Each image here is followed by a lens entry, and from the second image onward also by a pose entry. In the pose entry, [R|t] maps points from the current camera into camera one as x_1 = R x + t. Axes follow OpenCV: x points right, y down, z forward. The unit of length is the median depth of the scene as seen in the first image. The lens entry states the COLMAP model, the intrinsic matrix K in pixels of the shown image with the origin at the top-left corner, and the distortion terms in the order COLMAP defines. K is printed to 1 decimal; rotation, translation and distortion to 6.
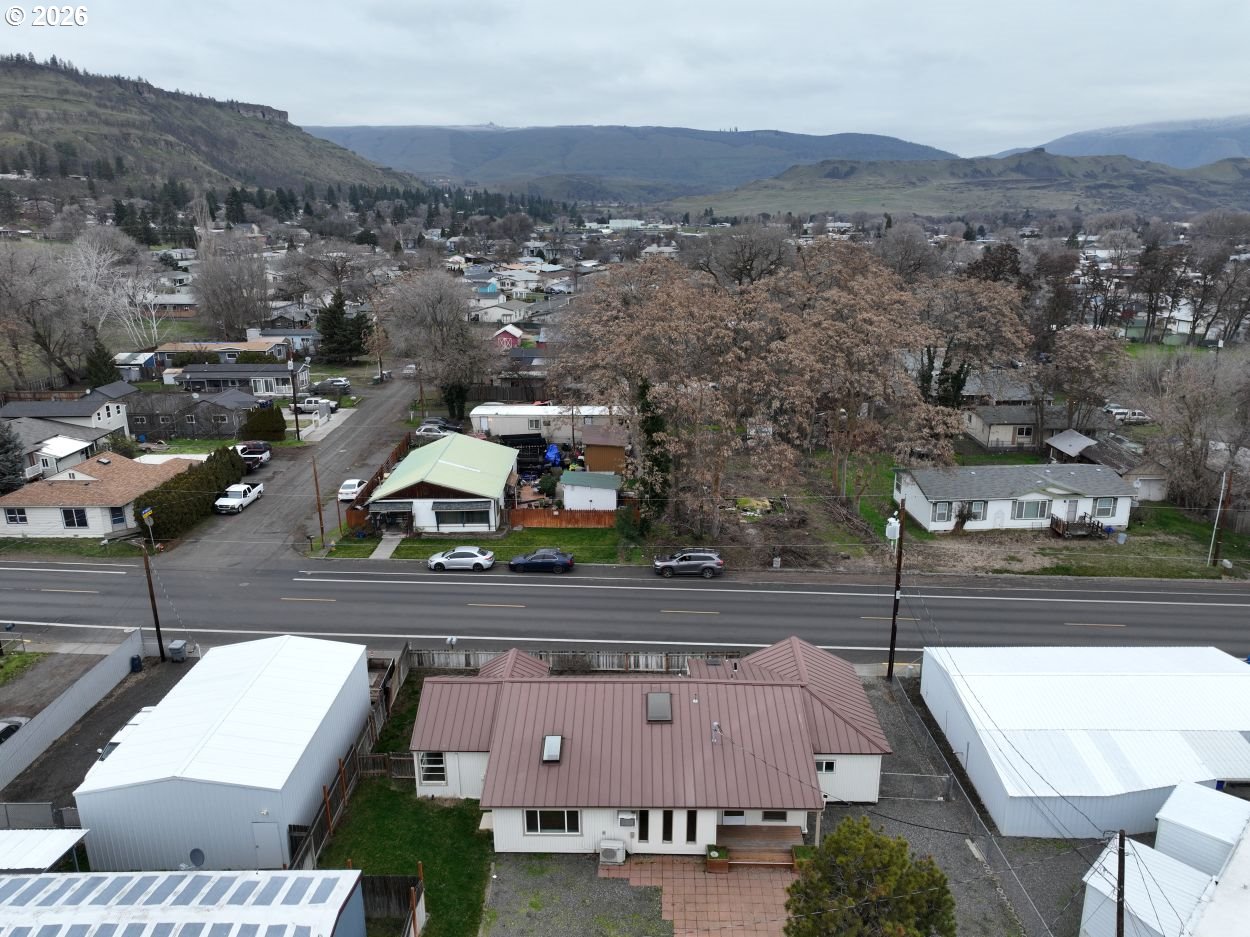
lens RADIAL K [[882.5, 0, 628.5], [0, 882.5, 466.9], [0, 0, 1]] dist [0.001076, 0.015789]
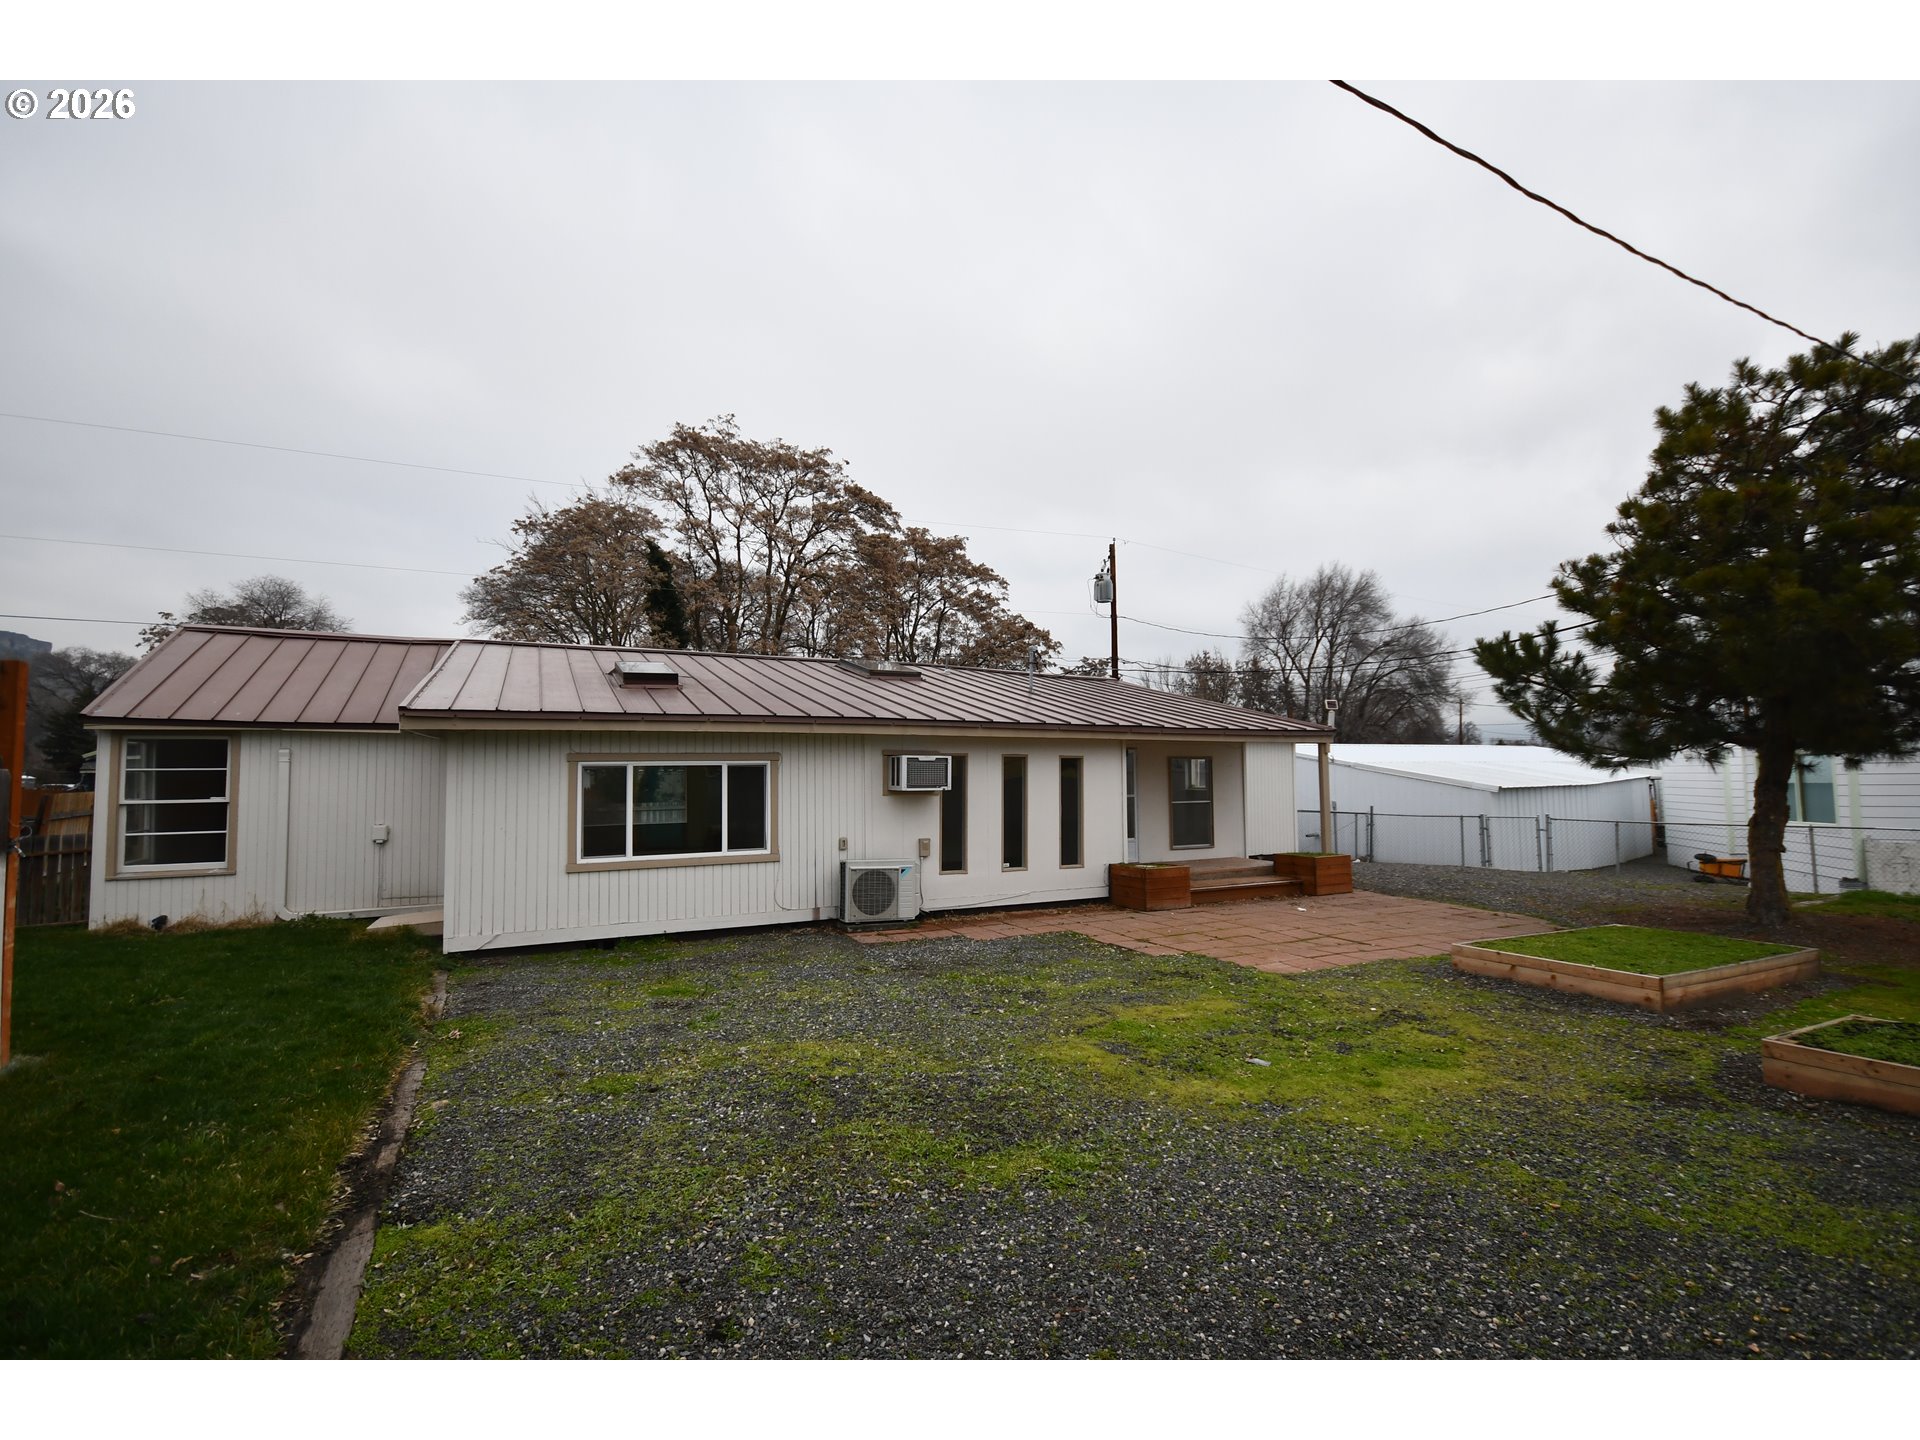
lens RADIAL K [[850.6, 0, 953.6], [0, 850.6, 695.9], [0, 0, 1]] dist [-0.001863, -0.002581]
pose [[0.889063, 0.045076, 0.455561, -0.100958], [0.128538, 0.930527, -0.342924, 0.352852], [-0.439370, 0.363438, 0.821503, 0.525715]]
